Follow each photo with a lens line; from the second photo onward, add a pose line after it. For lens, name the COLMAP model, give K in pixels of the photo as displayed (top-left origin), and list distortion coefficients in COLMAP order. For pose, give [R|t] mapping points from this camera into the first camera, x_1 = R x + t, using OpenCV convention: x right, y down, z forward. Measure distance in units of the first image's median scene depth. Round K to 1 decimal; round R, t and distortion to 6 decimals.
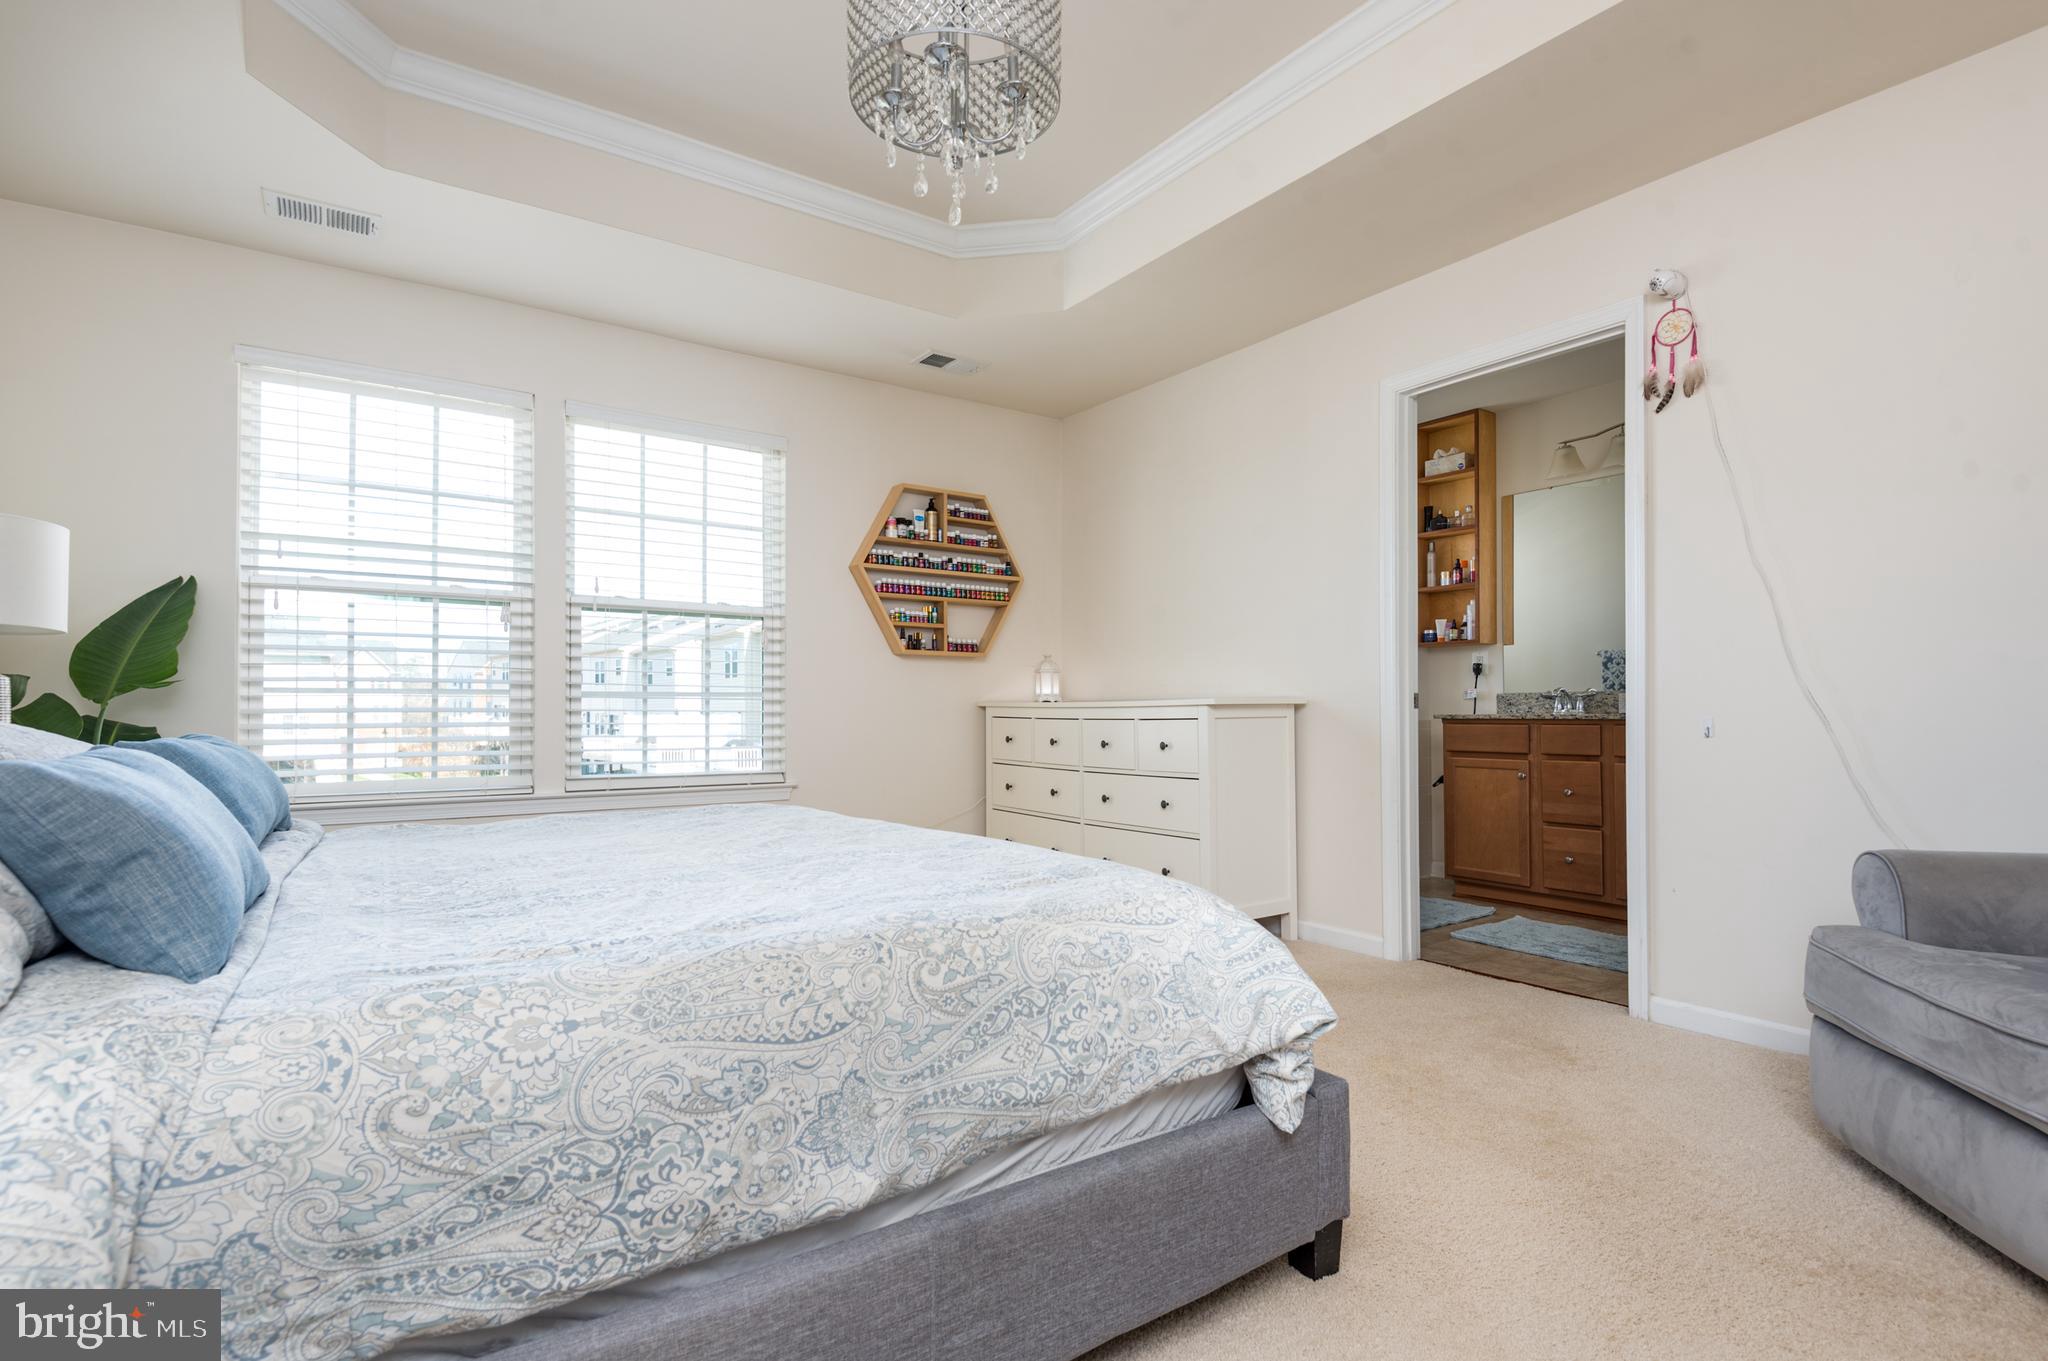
lens RADIAL K [[977.3, 0, 1039.9], [0, 977.3, 680.3], [0, 0, 1]] dist [0.033590, -0.030337]
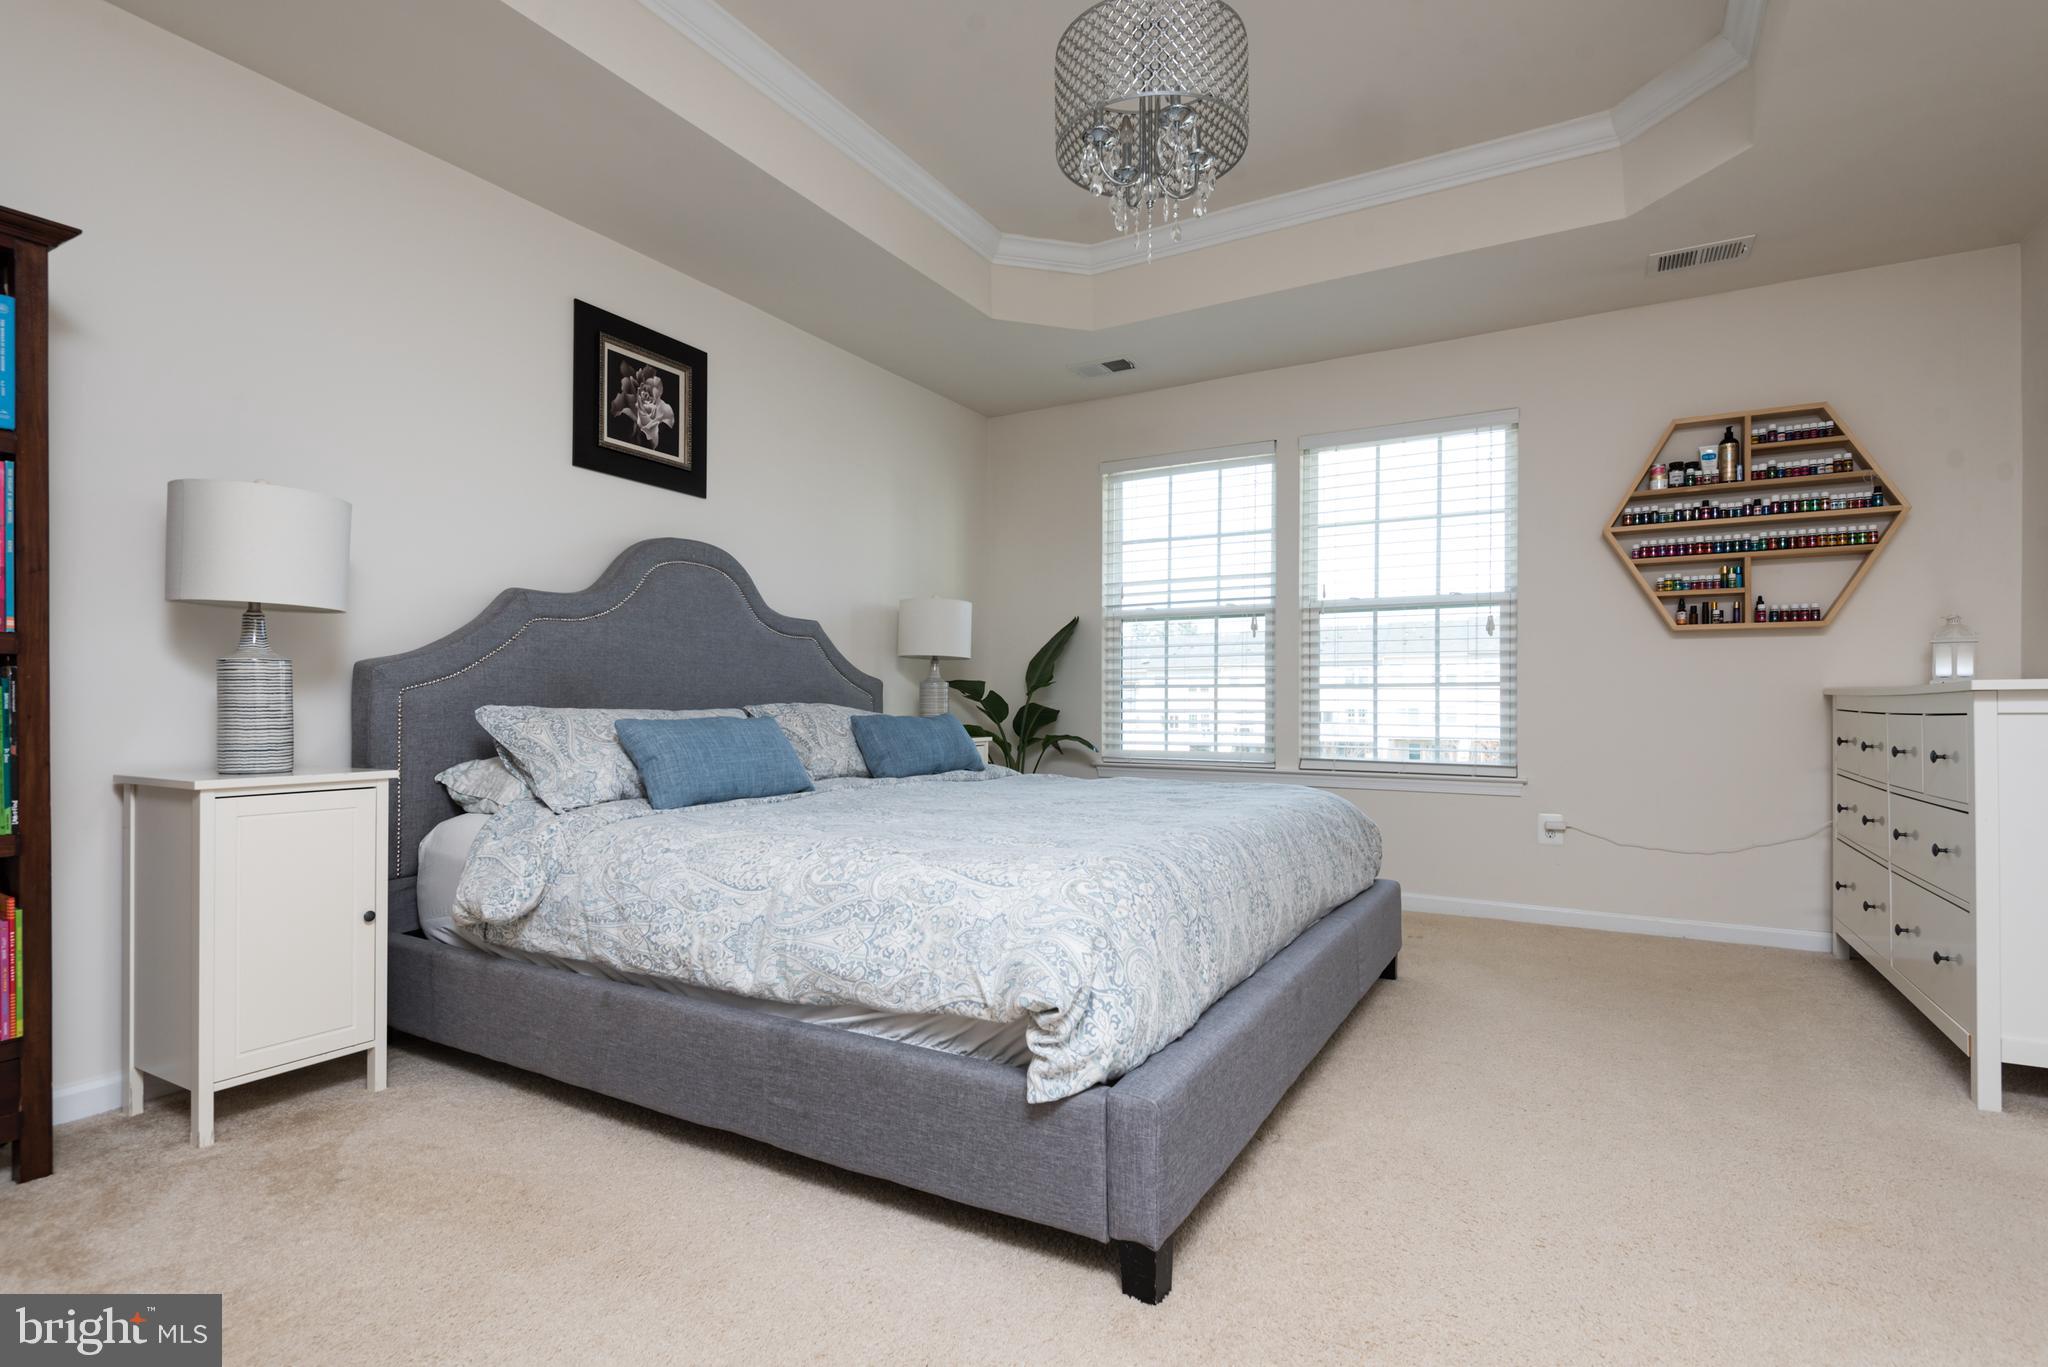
lens RADIAL K [[977.3, 0, 1039.9], [0, 977.3, 683.3], [0, 0, 1]] dist [0.033590, -0.030337]
pose [[0.433424, -0.016968, -0.901030, 0.372098], [0.027870, 0.999597, -0.005418, 0.006457], [0.900759, -0.022764, 0.433722, 0.174702]]
